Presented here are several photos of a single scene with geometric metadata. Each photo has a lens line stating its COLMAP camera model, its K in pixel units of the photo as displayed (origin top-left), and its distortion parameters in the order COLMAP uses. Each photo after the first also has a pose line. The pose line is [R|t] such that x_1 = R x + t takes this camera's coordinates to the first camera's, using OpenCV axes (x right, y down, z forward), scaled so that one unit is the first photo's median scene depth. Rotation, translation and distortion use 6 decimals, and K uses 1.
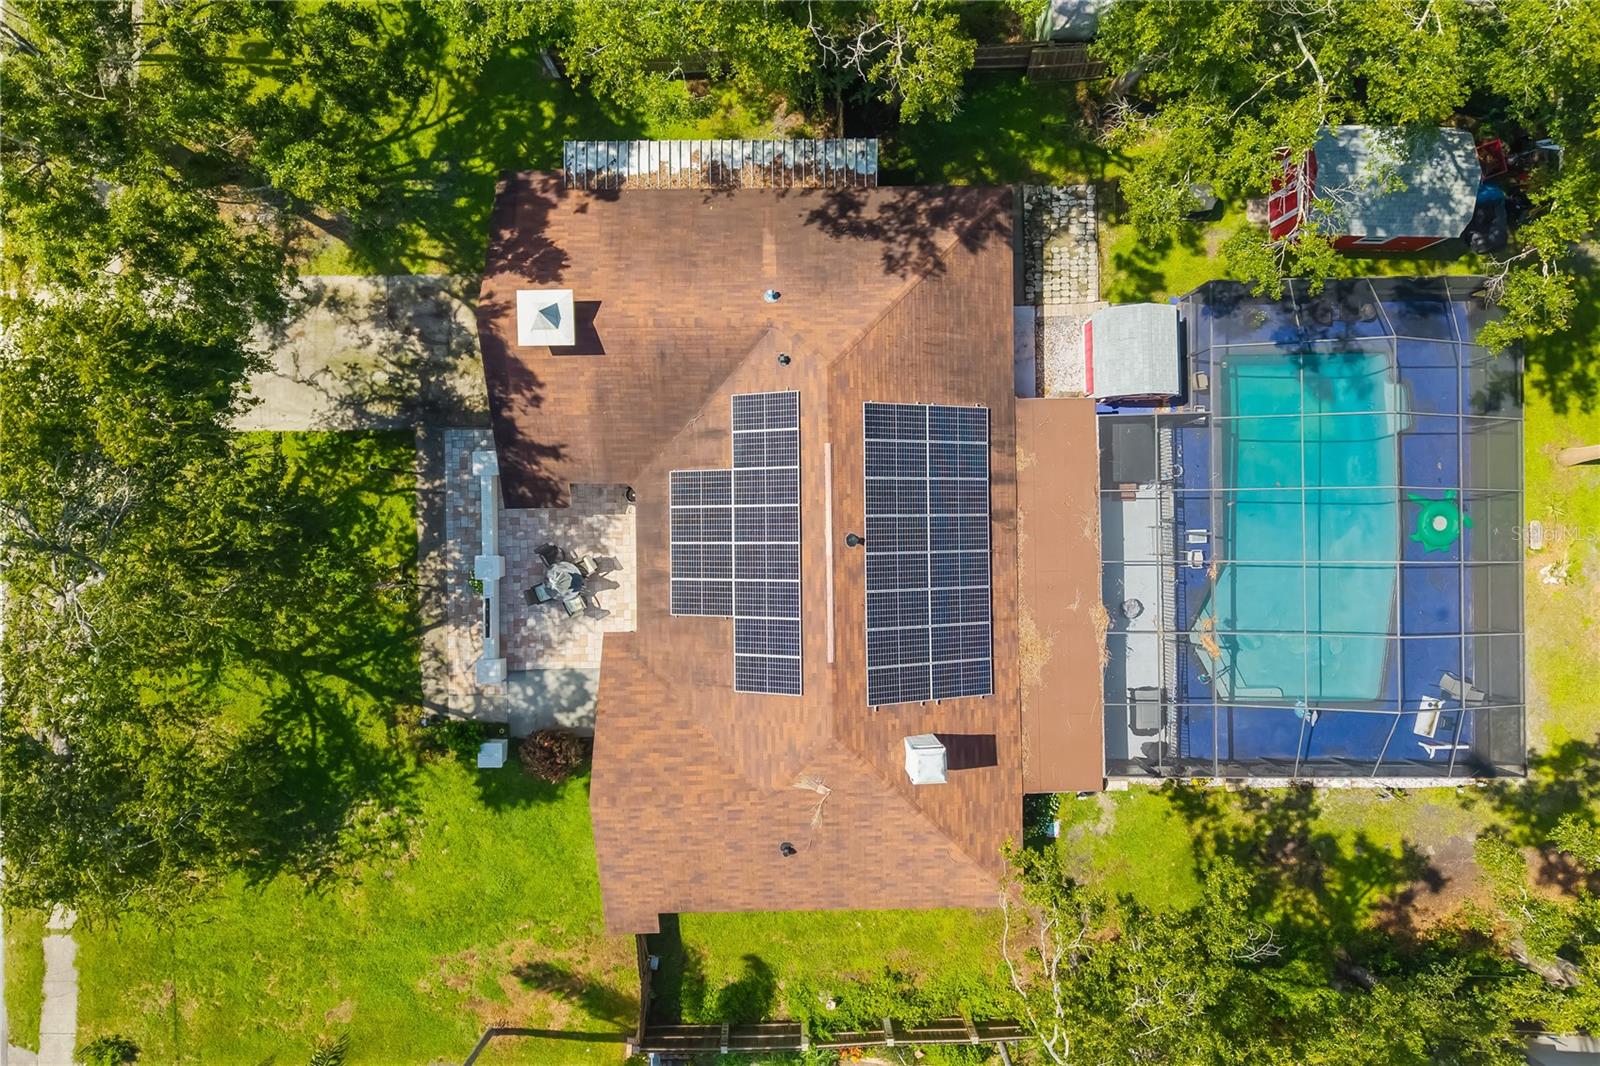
lens RADIAL K [[1035.3, 0, 801.7], [0, 1035.3, 482.9], [0, 0, 1]] dist [0.002436, 0.000683]
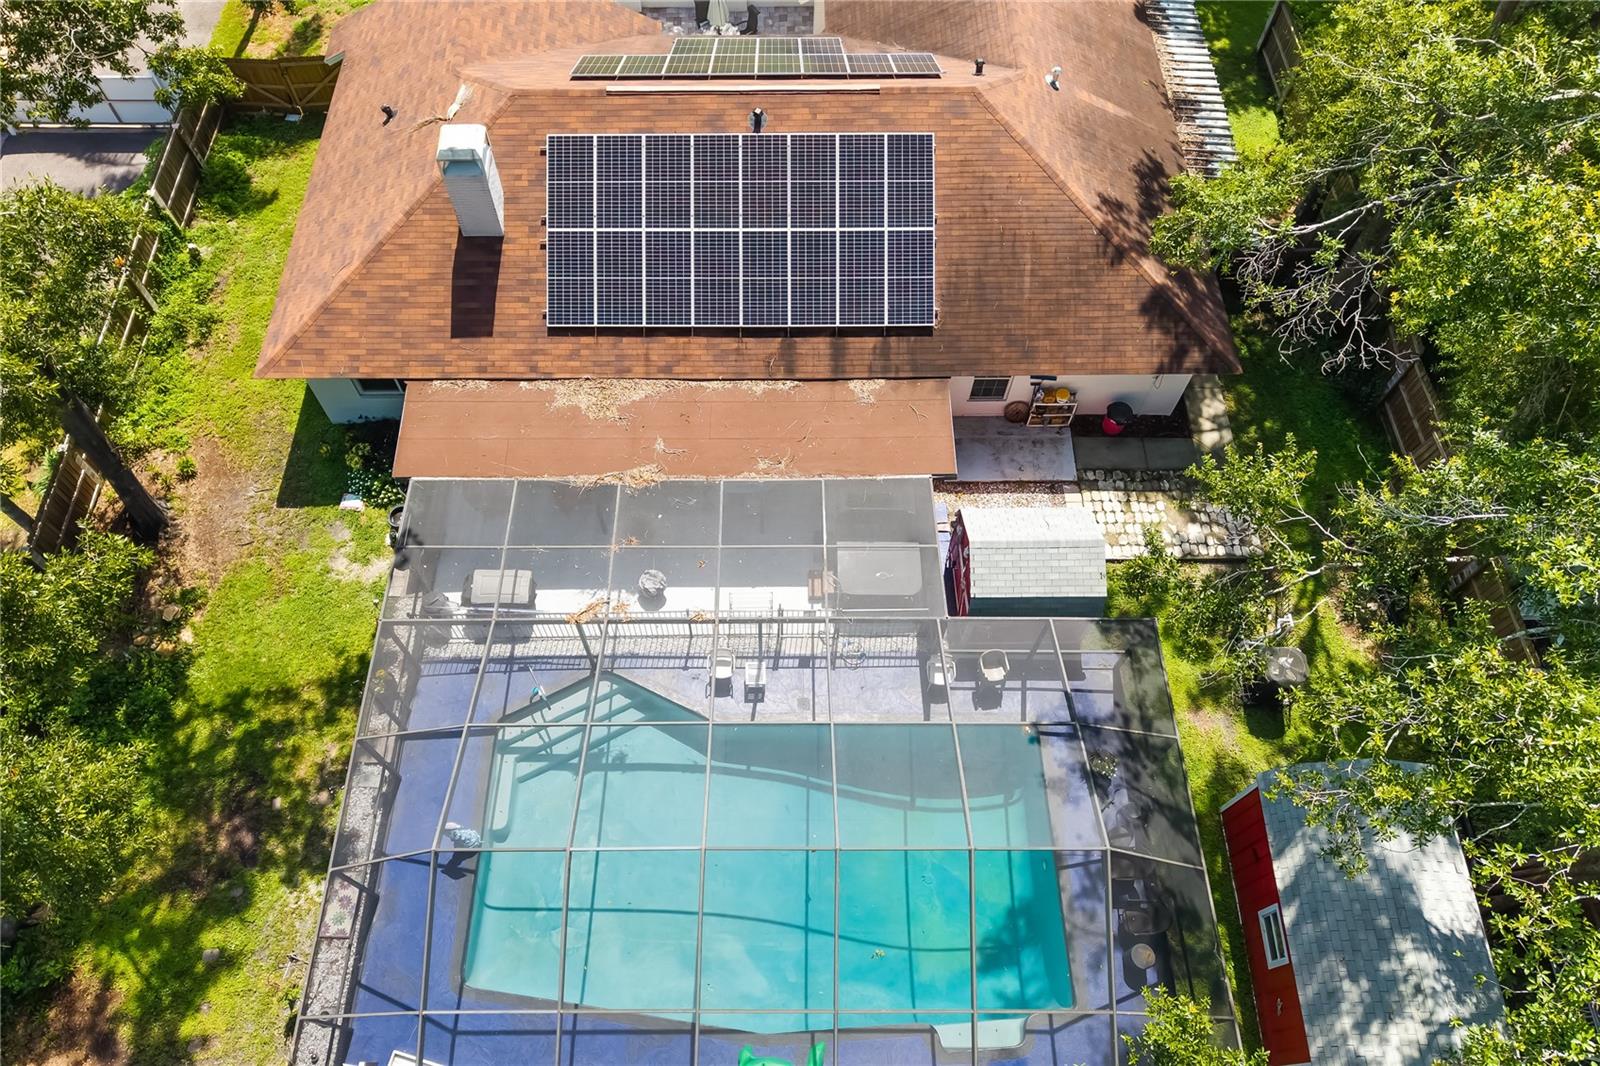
lens RADIAL K [[1035.3, 0, 801.7], [0, 1035.3, 482.9], [0, 0, 1]] dist [0.002436, 0.000683]
pose [[0.001718, 0.886889, -0.461979, 0.570837], [-0.999843, 0.009681, 0.014867, 0.011066], [0.017658, 0.461881, 0.886766, 0.365170]]
